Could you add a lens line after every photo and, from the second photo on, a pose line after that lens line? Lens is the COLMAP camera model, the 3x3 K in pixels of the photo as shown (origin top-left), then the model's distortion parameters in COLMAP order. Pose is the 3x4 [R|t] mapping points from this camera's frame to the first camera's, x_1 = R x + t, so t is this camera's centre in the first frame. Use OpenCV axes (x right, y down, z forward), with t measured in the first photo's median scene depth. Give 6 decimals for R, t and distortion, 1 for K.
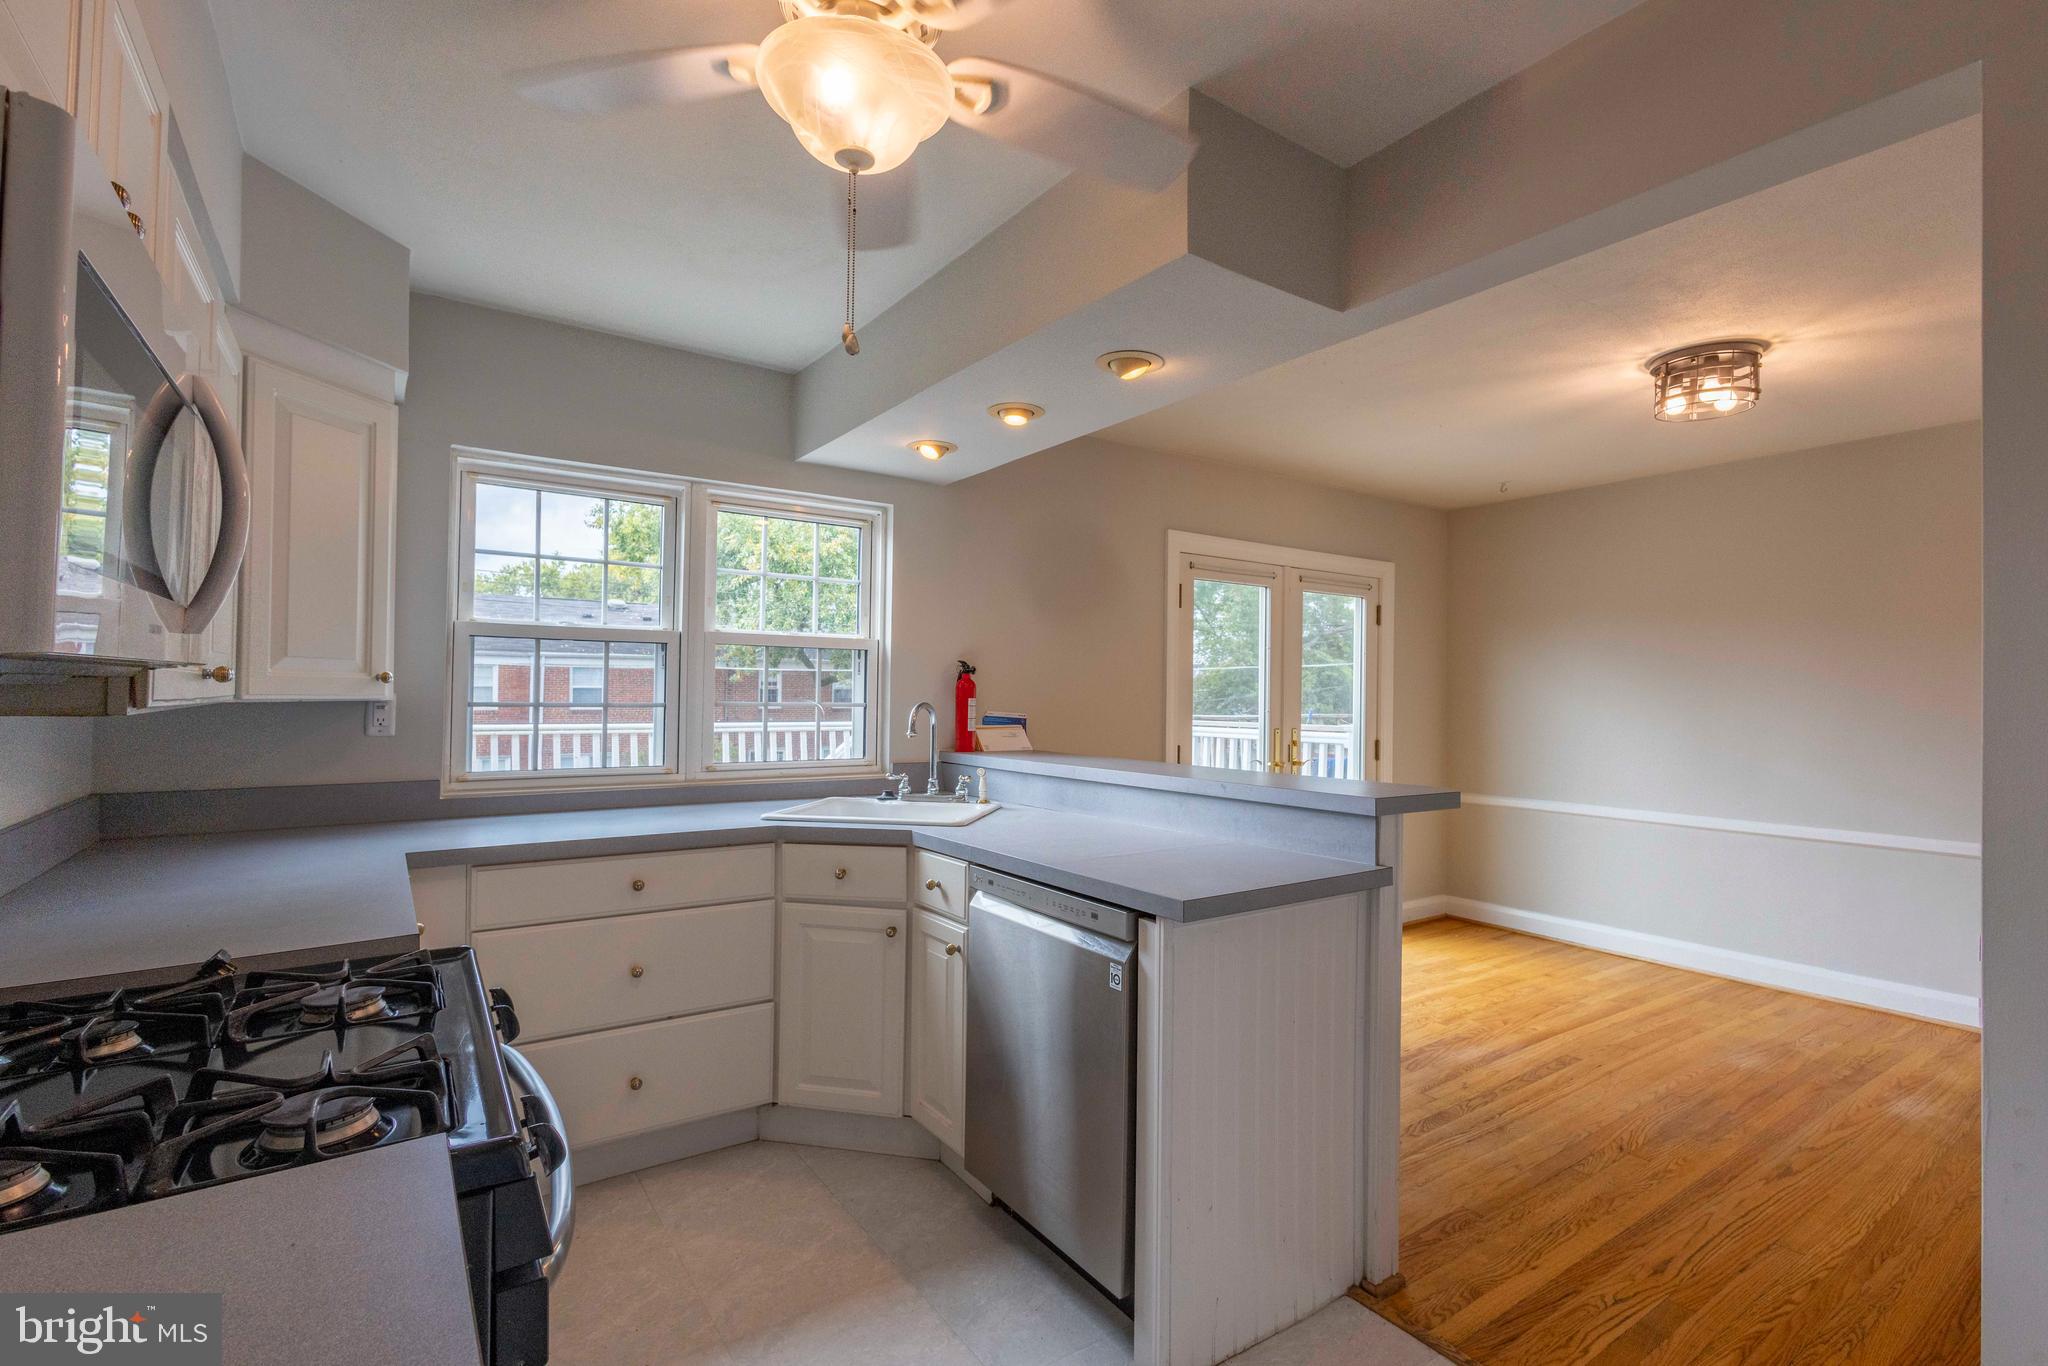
lens RADIAL K [[935.3, 0, 1026.5], [0, 935.3, 681.5], [0, 0, 1]] dist [0.004426, -0.000260]
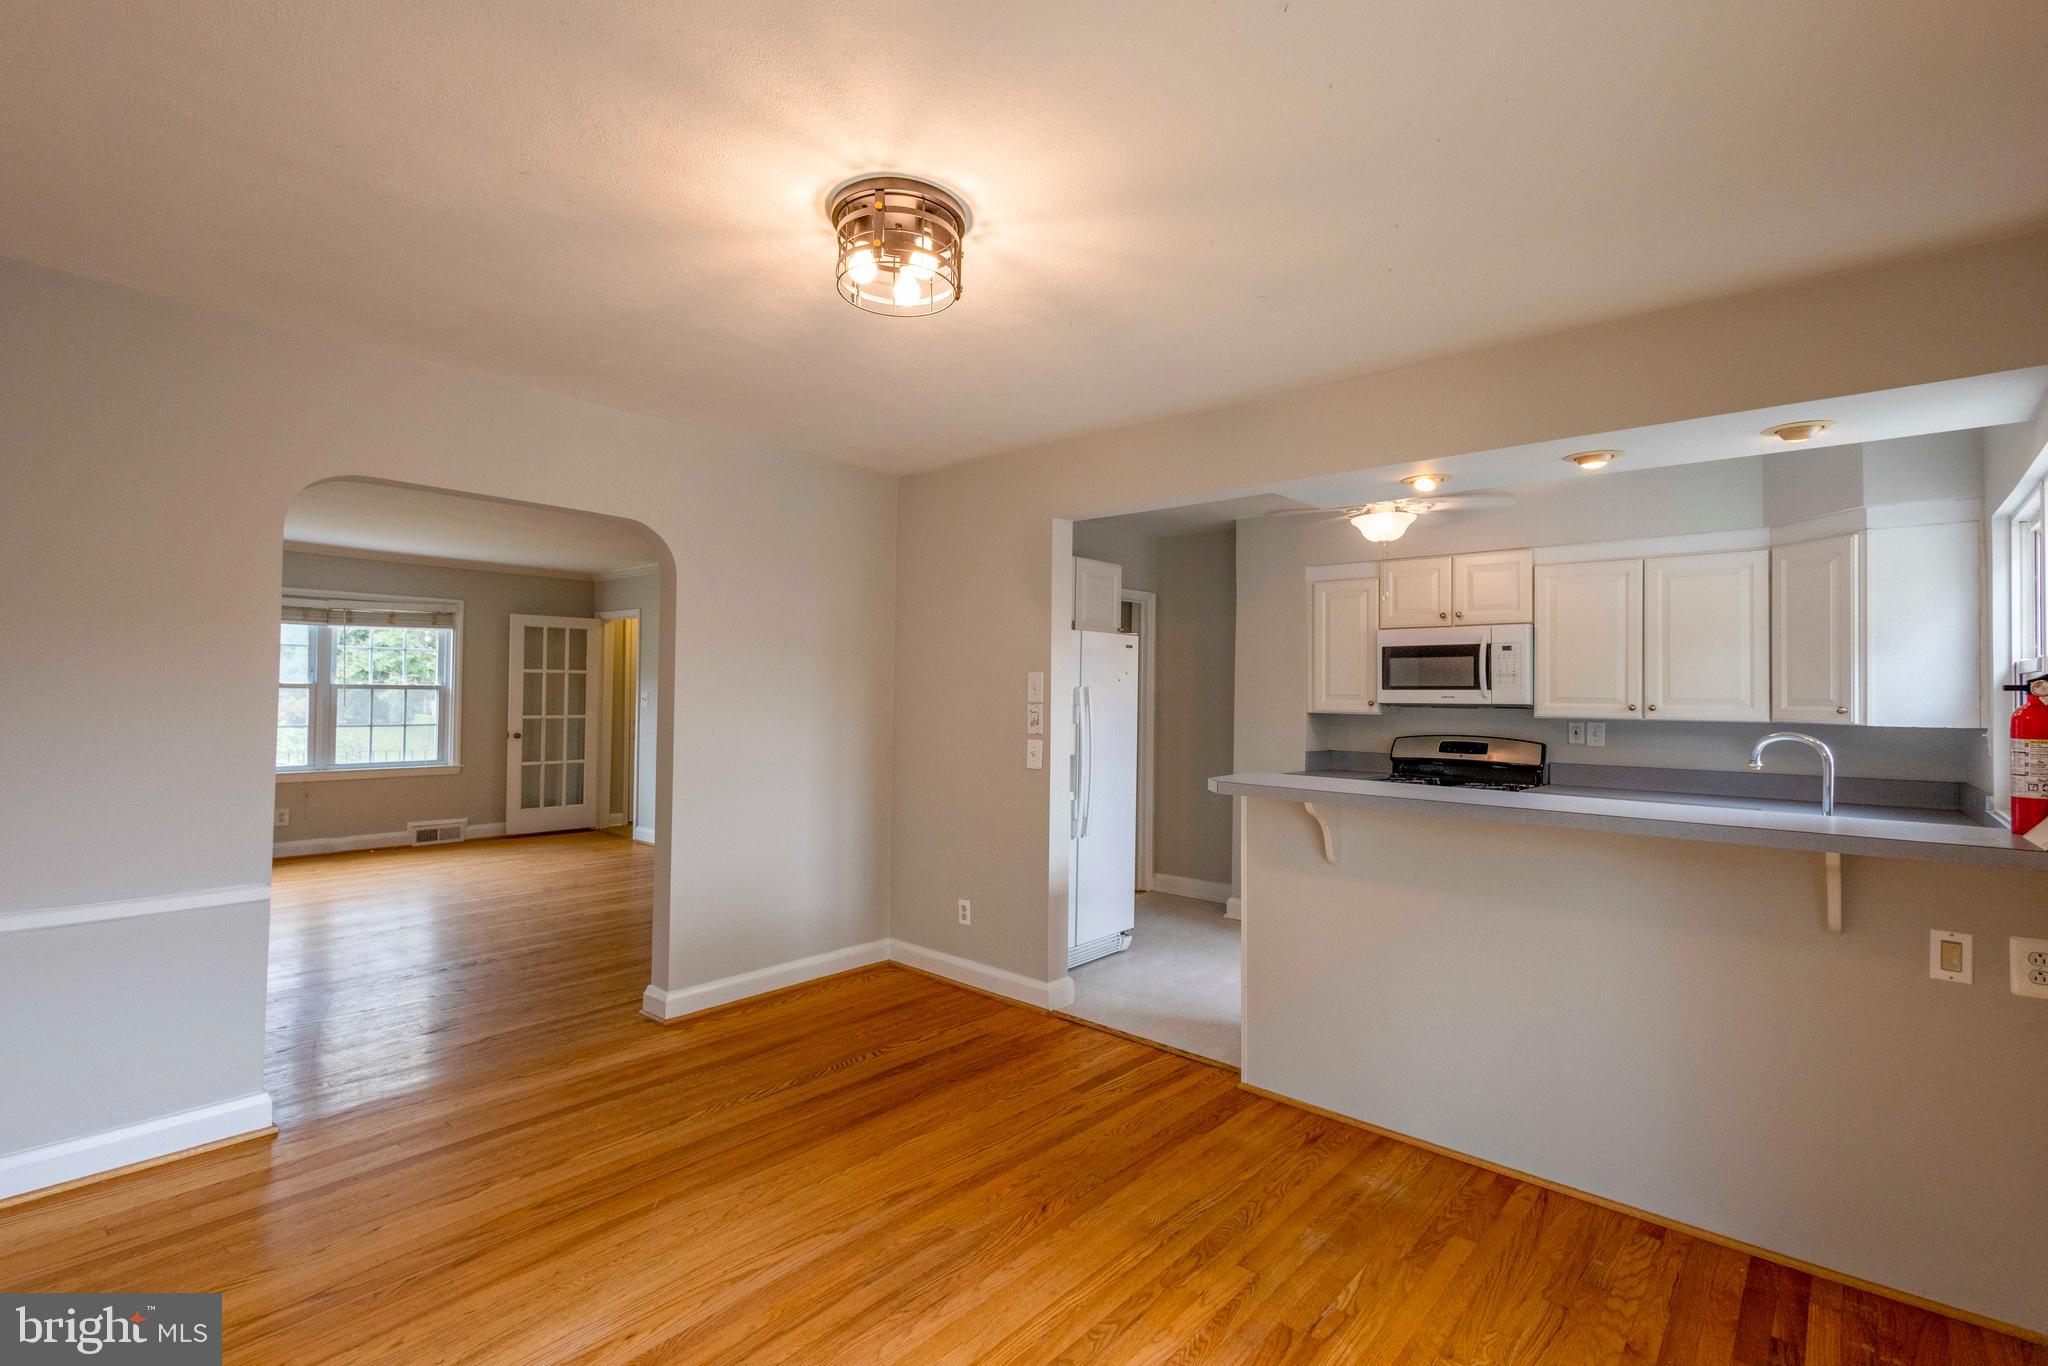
lens RADIAL K [[935.3, 0, 1026.5], [0, 935.3, 681.5], [0, 0, 1]] dist [0.004426, -0.000260]
pose [[-0.967135, -0.026105, -0.252921, 0.815434], [-0.020316, 0.999469, -0.025471, 0.013408], [0.253452, -0.019495, -0.967152, 1.714782]]
